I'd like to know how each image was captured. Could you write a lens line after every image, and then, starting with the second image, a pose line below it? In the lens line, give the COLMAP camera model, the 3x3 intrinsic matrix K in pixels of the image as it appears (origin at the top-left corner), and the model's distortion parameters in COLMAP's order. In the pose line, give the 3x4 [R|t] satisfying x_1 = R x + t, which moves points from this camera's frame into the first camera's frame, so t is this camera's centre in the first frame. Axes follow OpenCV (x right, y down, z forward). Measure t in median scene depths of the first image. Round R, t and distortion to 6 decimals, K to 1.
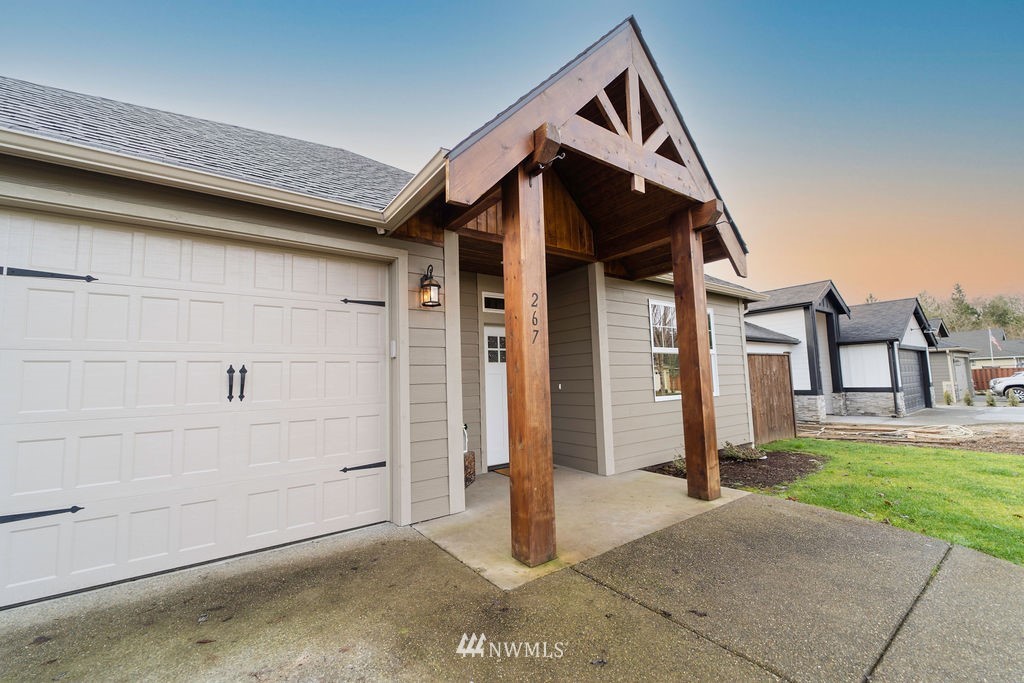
lens RADIAL K [[408.3, 0, 512.7], [0, 408.3, 346.1], [0, 0, 1]] dist [0.000299, -0.000527]
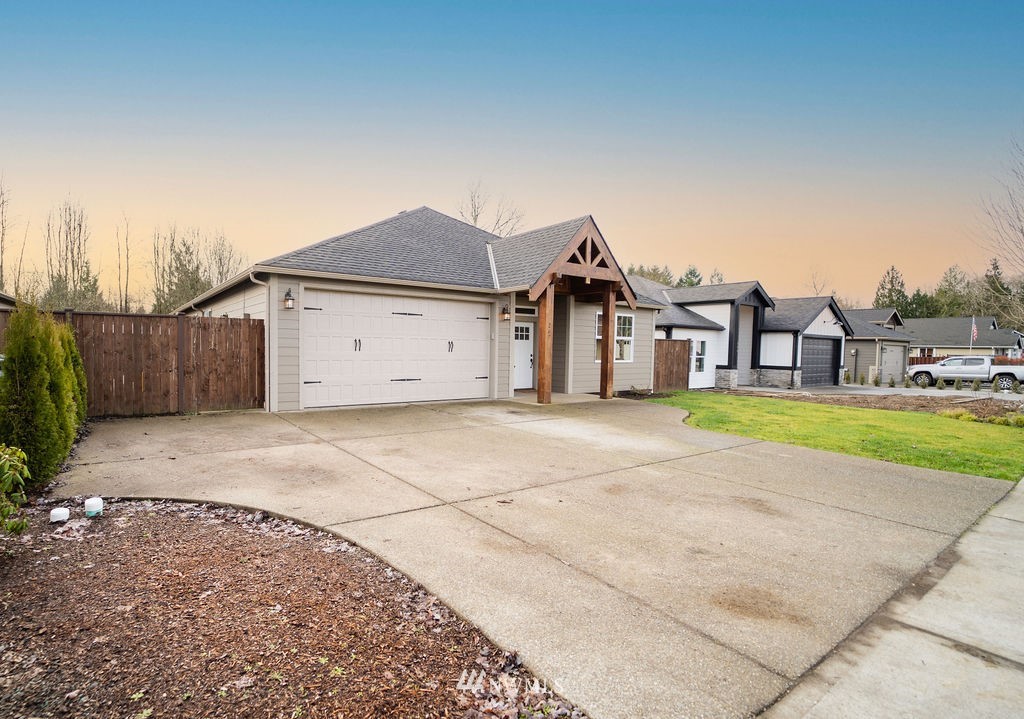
lens RADIAL K [[478.9, 0, 449.7], [0, 478.9, 365.7], [0, 0, 1]] dist [-0.003497, -0.000466]
pose [[0.998215, 0.048806, -0.034434, -0.291171], [-0.044026, 0.990791, 0.128046, -0.122408], [0.040366, -0.126301, 0.991170, -1.394425]]
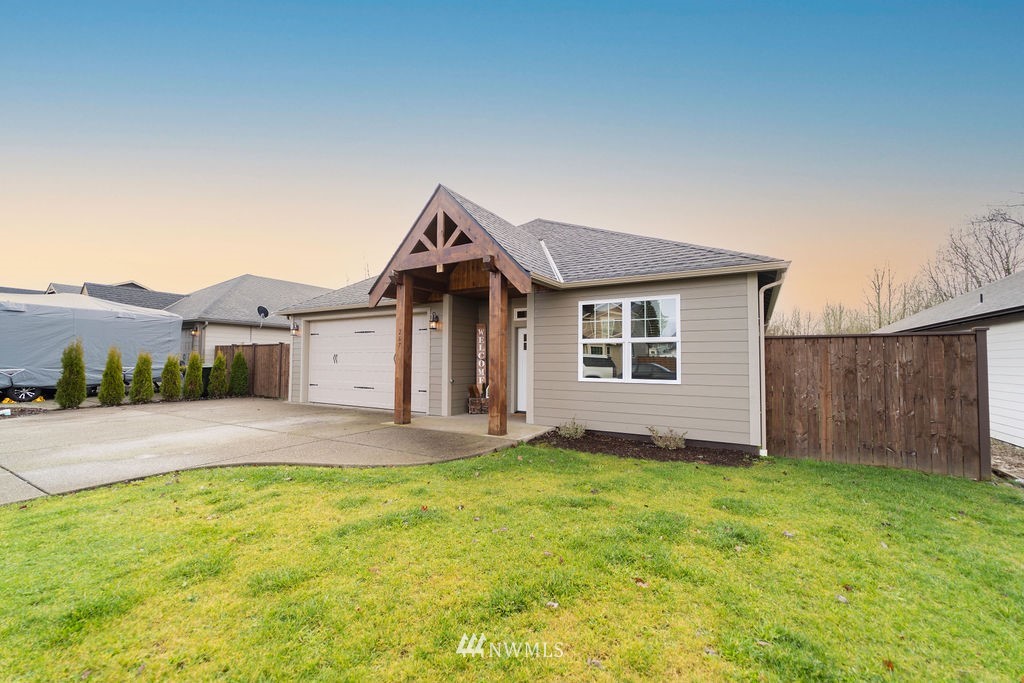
lens RADIAL K [[408.3, 0, 518.5], [0, 408.3, 347.0], [0, 0, 1]] dist [0.000299, -0.000527]
pose [[0.408296, 0.001939, -0.912848, 1.441416], [0.059604, 0.997807, 0.028779, -0.021129], [0.910902, -0.066160, 0.407285, 0.299684]]
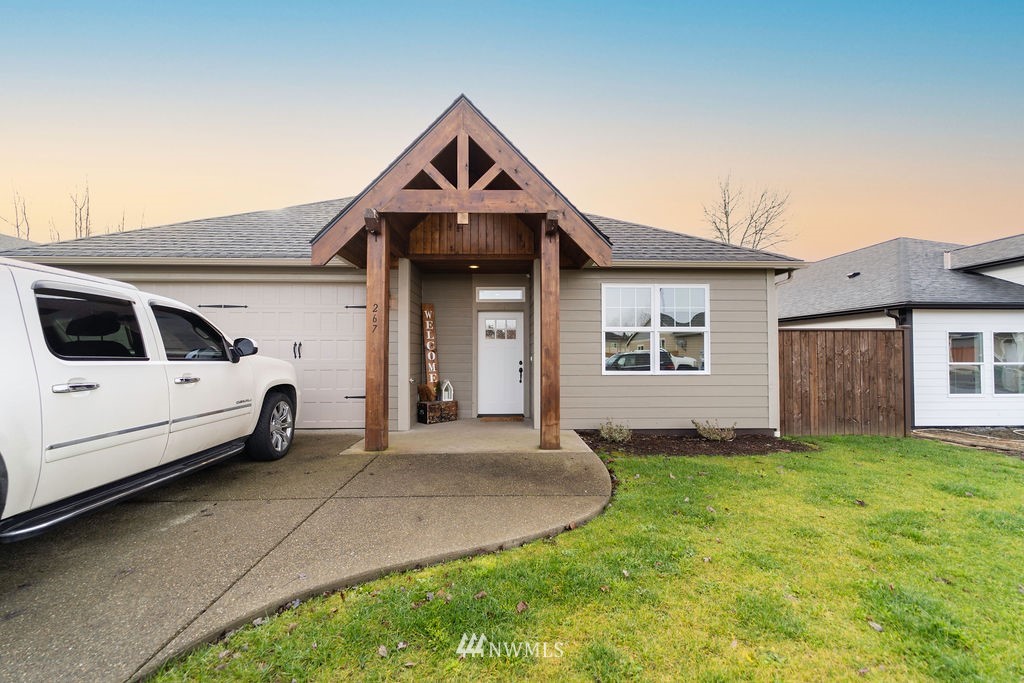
lens RADIAL K [[408.3, 0, 511.8], [0, 408.3, 346.8], [0, 0, 1]] dist [0.000299, -0.000527]
pose [[0.828060, 0.020655, -0.560259, 0.767971], [0.023161, 0.997208, 0.070996, -0.028104], [0.560161, -0.071765, 0.825269, -0.071486]]
